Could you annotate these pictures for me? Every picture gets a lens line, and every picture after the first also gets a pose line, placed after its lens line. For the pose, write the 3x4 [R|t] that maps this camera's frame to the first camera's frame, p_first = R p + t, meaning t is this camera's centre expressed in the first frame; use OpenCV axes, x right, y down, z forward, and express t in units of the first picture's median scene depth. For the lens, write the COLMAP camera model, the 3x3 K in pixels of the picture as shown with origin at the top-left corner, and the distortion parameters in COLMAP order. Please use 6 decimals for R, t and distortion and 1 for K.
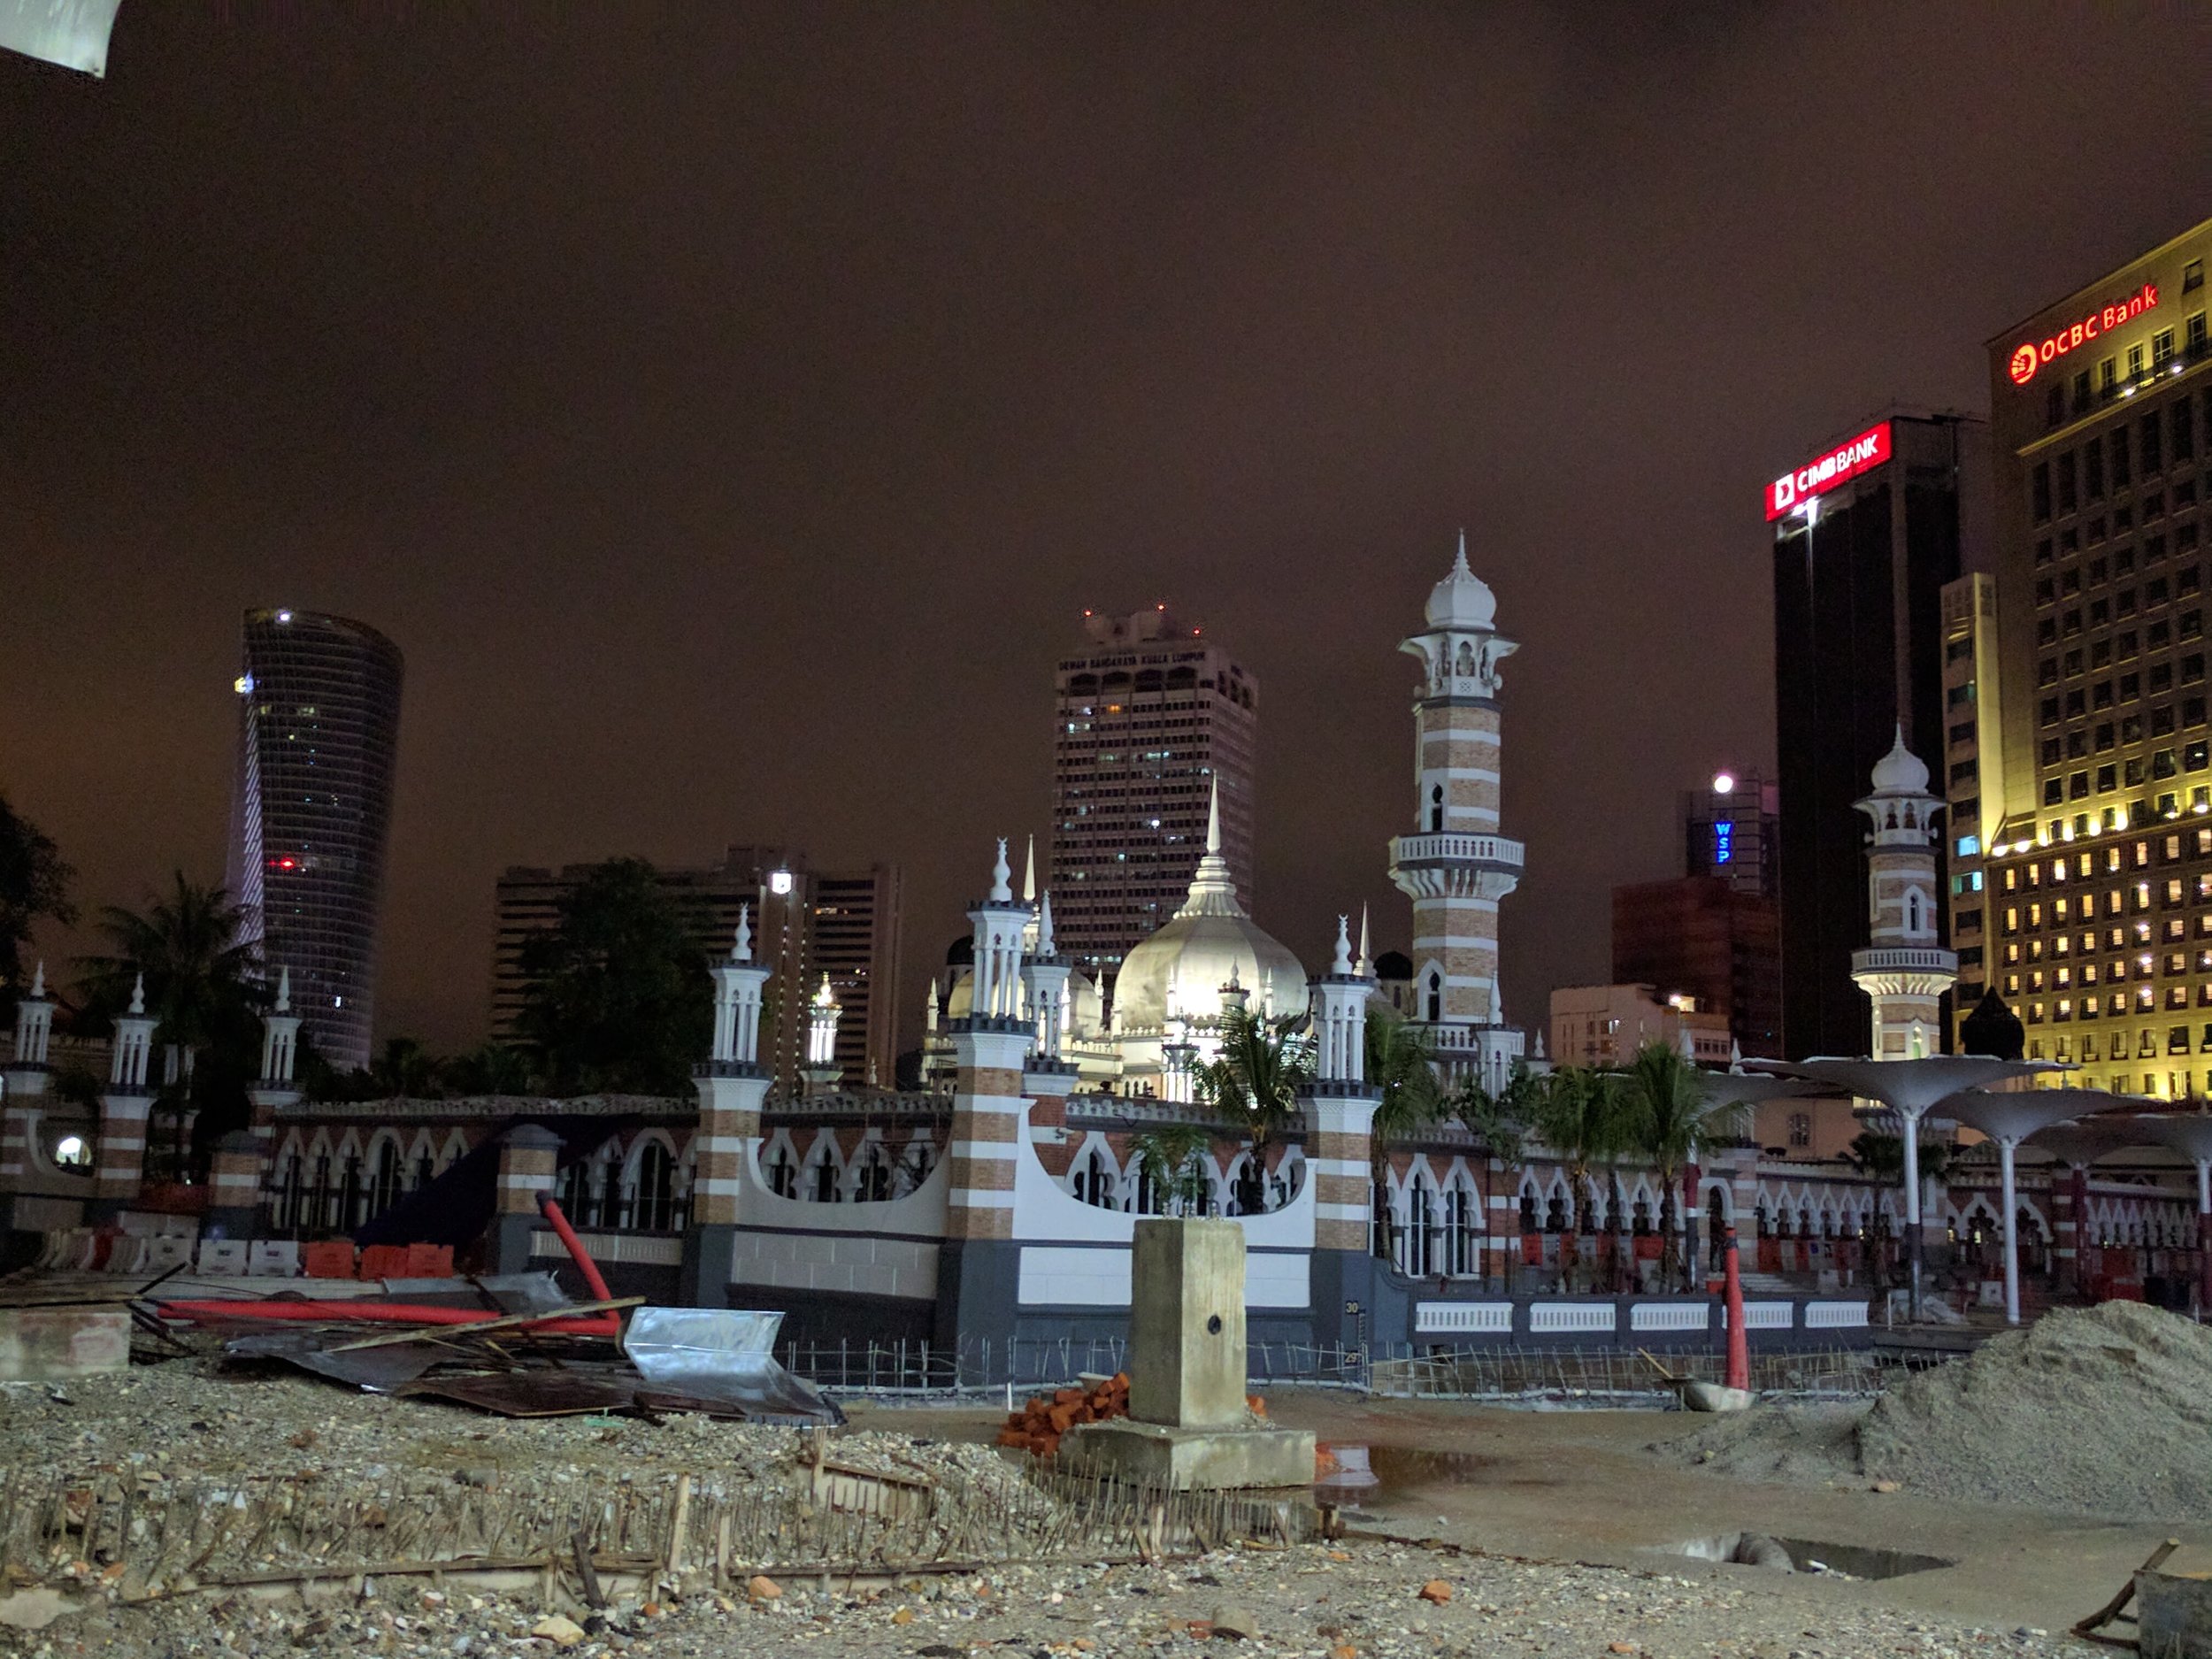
lens RADIAL K [[2155.5, 0, 1106.0], [0, 2155.5, 829.5], [0, 0, 1]] dist [0.089318, -0.202102]
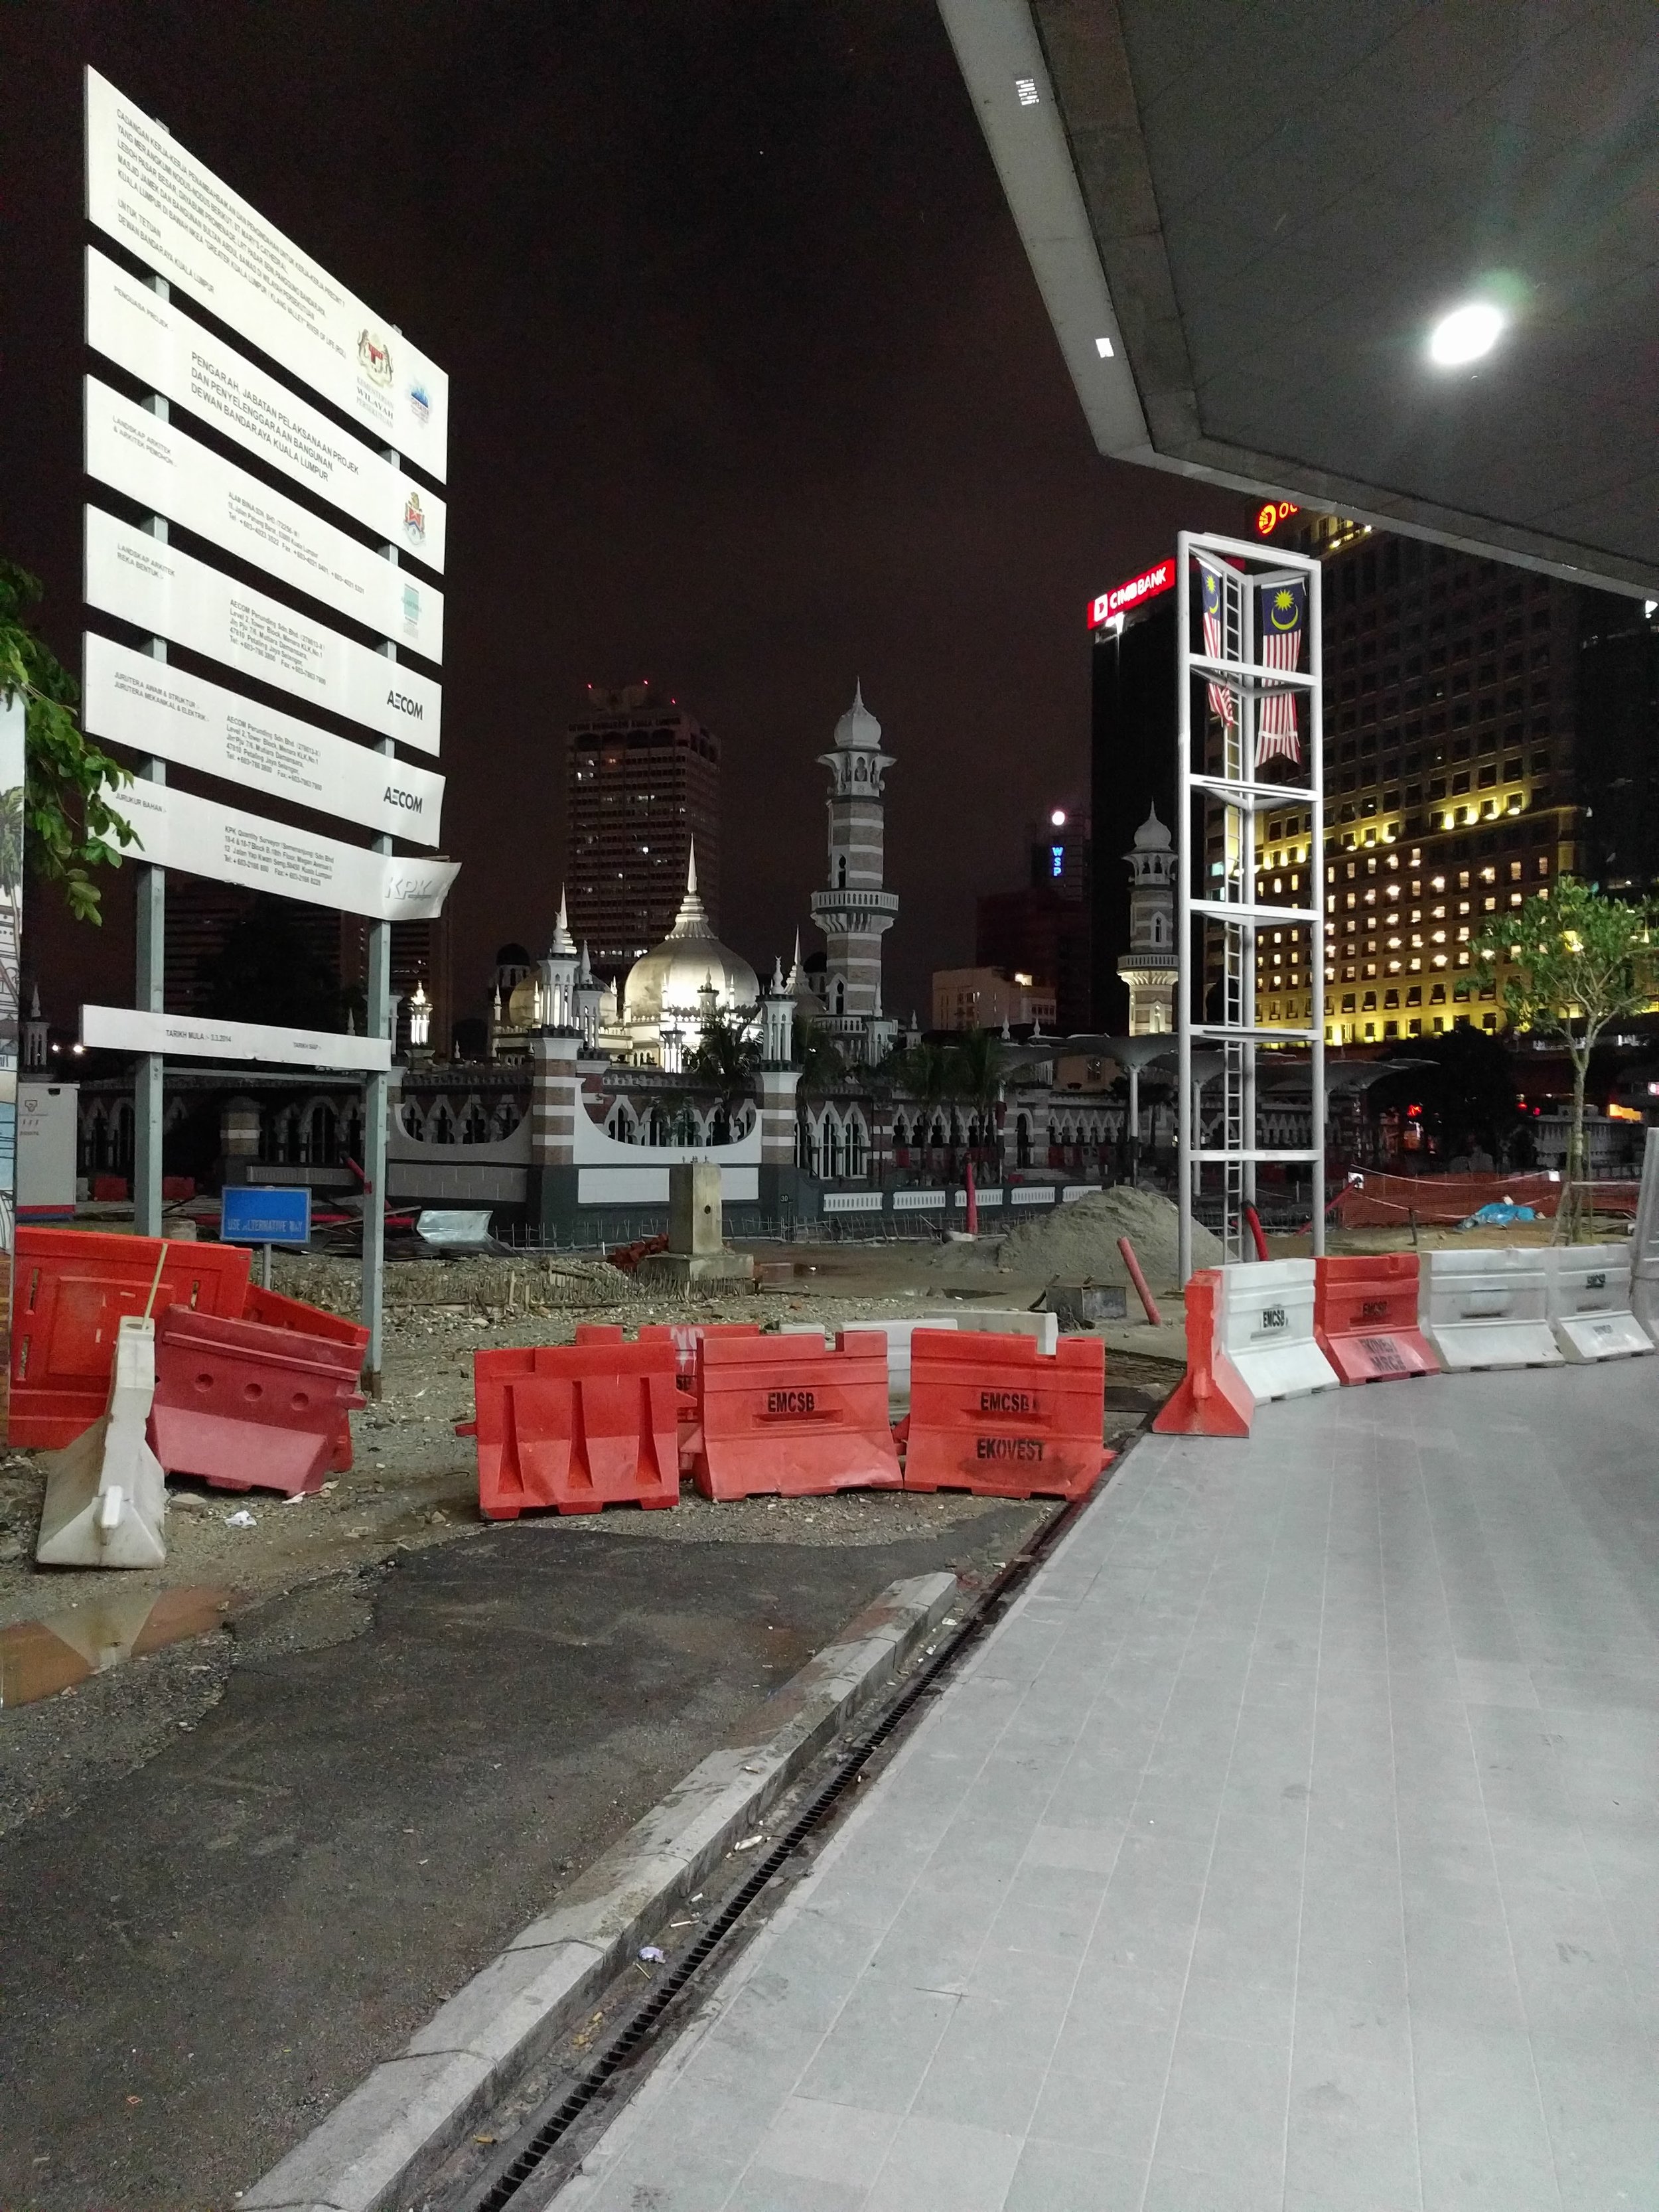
lens RADIAL K [[1714.1, 0, 829.5], [0, 1714.1, 1106.0], [0, 0, 1]] dist [0.135057, -0.001663]
pose [[0.991283, -0.022606, 0.129797, -0.013700], [0.001301, 0.986802, 0.161926, -0.042386], [-0.131745, -0.160346, 0.978229, -0.189794]]
